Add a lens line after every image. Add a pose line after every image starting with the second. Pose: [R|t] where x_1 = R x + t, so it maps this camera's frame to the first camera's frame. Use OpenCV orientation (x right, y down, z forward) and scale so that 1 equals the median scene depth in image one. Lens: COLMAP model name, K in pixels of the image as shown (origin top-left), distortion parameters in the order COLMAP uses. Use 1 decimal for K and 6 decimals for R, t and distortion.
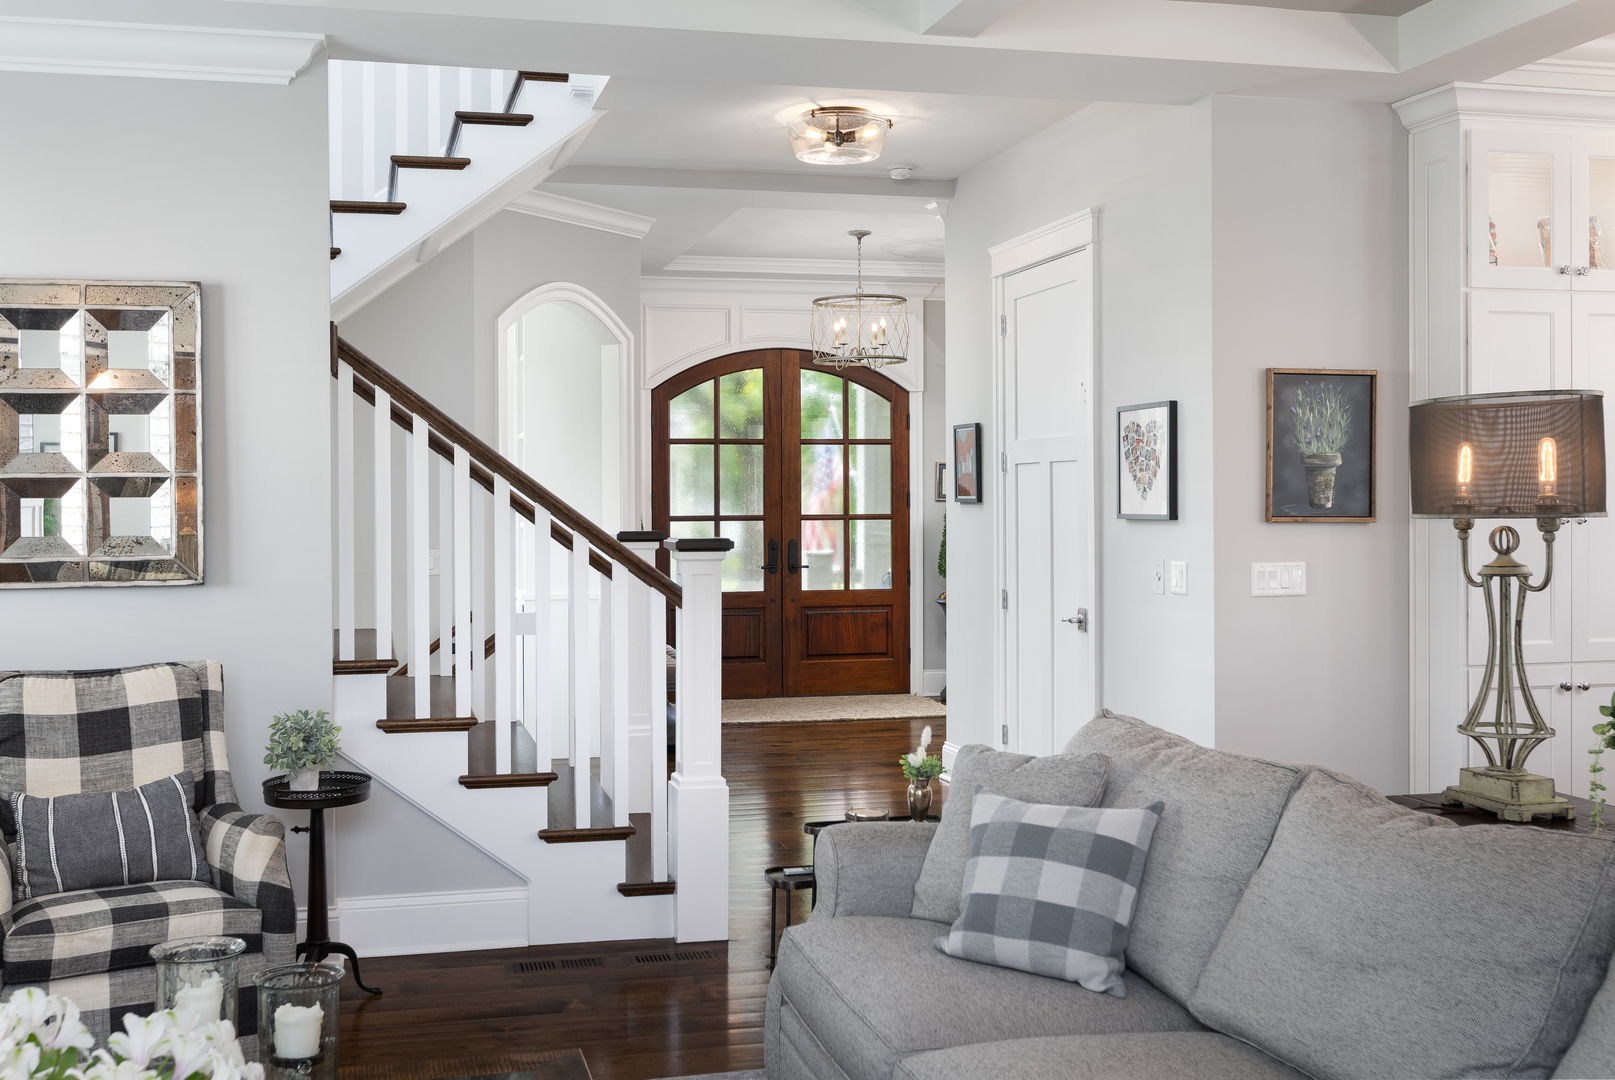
lens RADIAL K [[1649.6, 0, 768.8], [0, 1649.6, 504.5], [0, 0, 1]] dist [-0.010253, -0.000138]
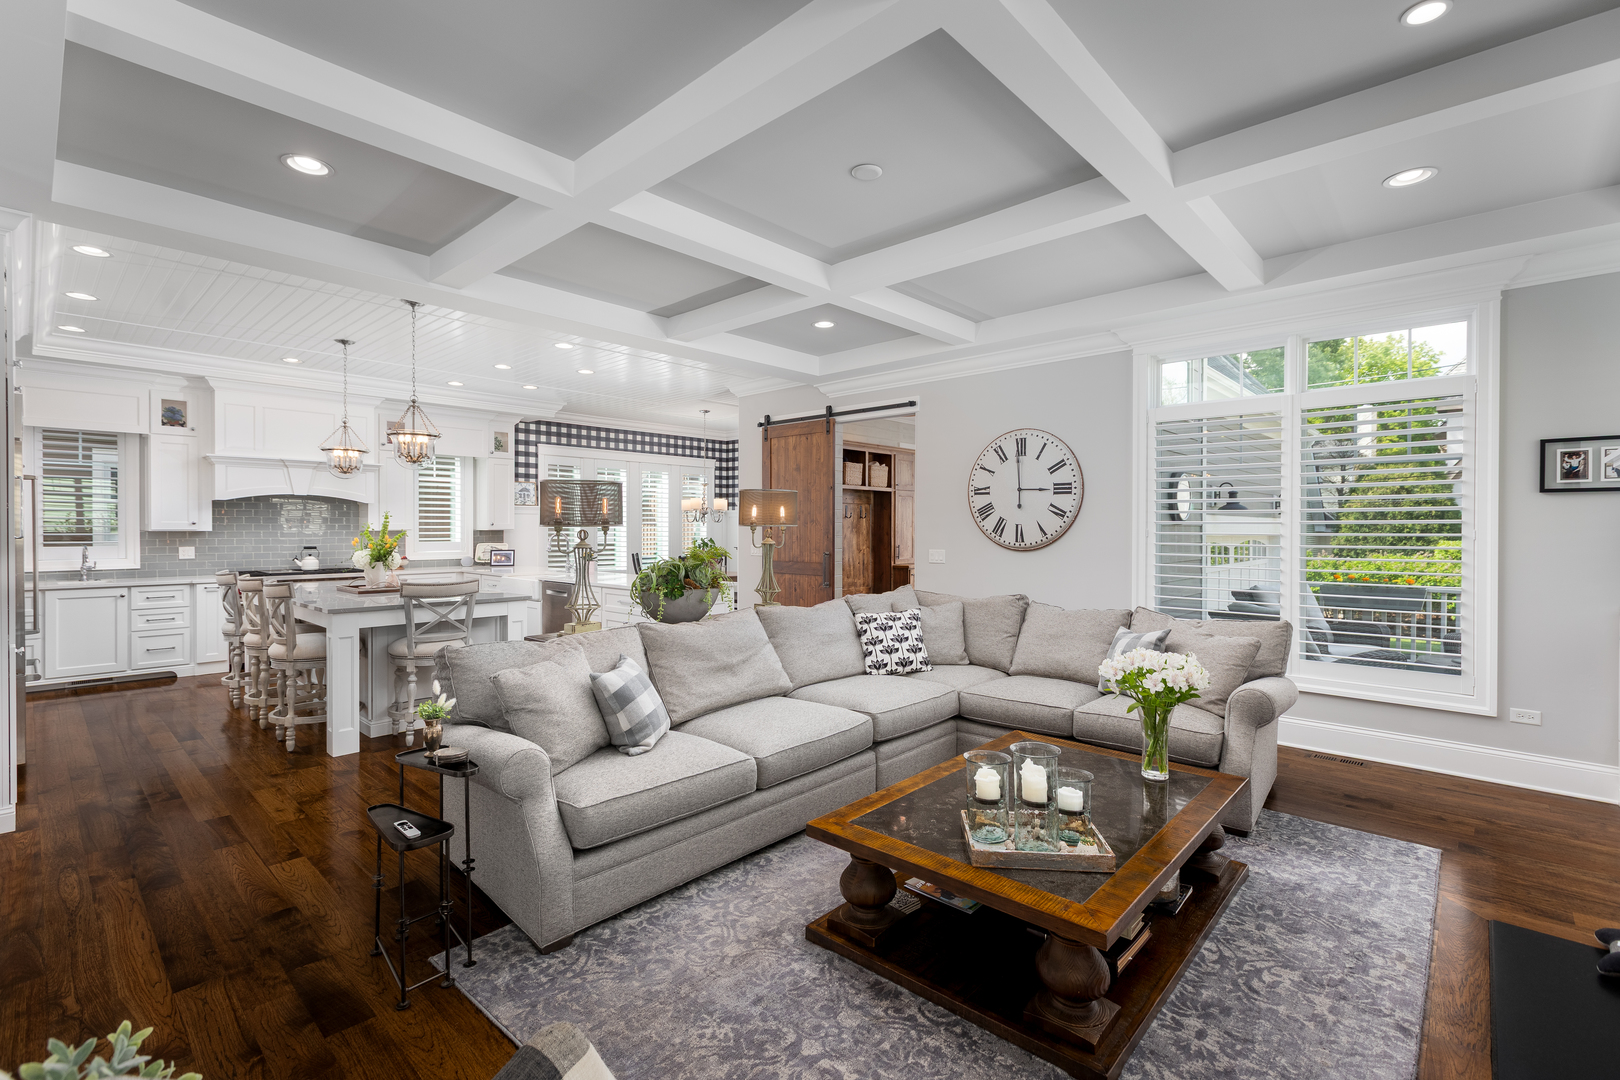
lens RADIAL K [[719.0, 0, 810.8], [0, 719.0, 542.8], [0, 0, 1]] dist [0.002733, -0.000308]
pose [[-0.560134, -0.015411, 0.828258, -0.416450], [0.010332, 0.999619, 0.025587, 0.004536], [-0.828337, 0.022890, -0.559762, 0.724212]]
